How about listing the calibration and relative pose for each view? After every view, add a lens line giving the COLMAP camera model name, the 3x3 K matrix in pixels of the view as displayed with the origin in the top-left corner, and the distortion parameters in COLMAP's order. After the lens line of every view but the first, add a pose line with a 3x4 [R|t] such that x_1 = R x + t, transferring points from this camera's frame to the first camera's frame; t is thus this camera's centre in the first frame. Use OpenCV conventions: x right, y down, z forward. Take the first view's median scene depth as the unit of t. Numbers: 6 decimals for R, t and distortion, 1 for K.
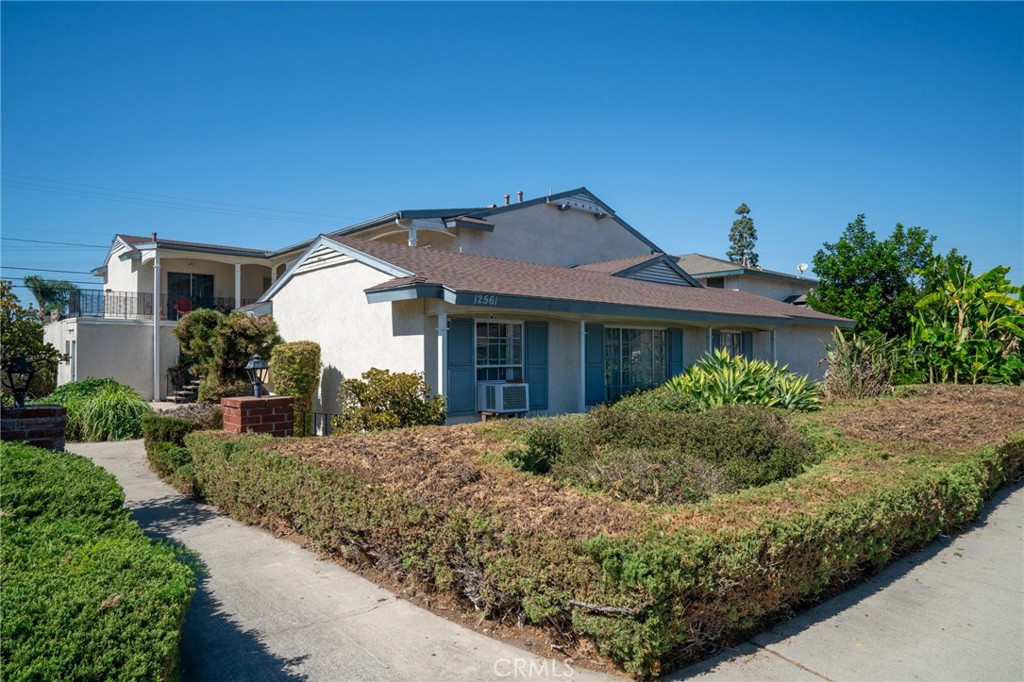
lens RADIAL K [[630.0, 0, 514.2], [0, 630.0, 347.9], [0, 0, 1]] dist [0.004721, 0.000532]
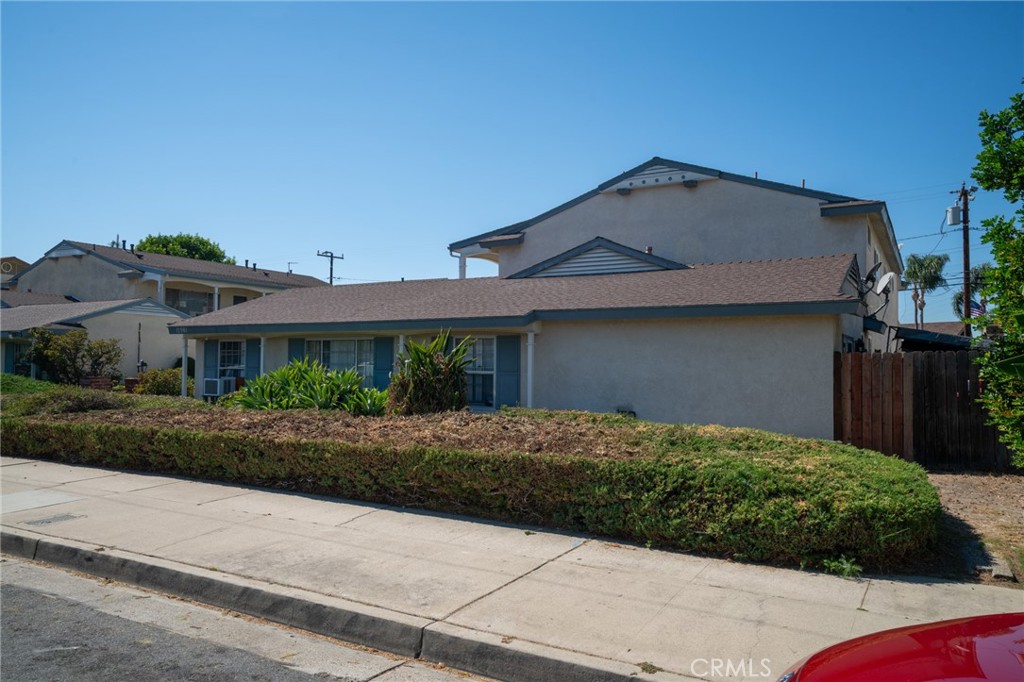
lens RADIAL K [[726.1, 0, 510.3], [0, 726.1, 343.7], [0, 0, 1]] dist [-0.000607, -0.000172]
pose [[0.301377, -0.020994, -0.953274, 1.535196], [0.007528, 0.999779, -0.019638, 0.006197], [0.953475, -0.001257, 0.301468, 0.868537]]
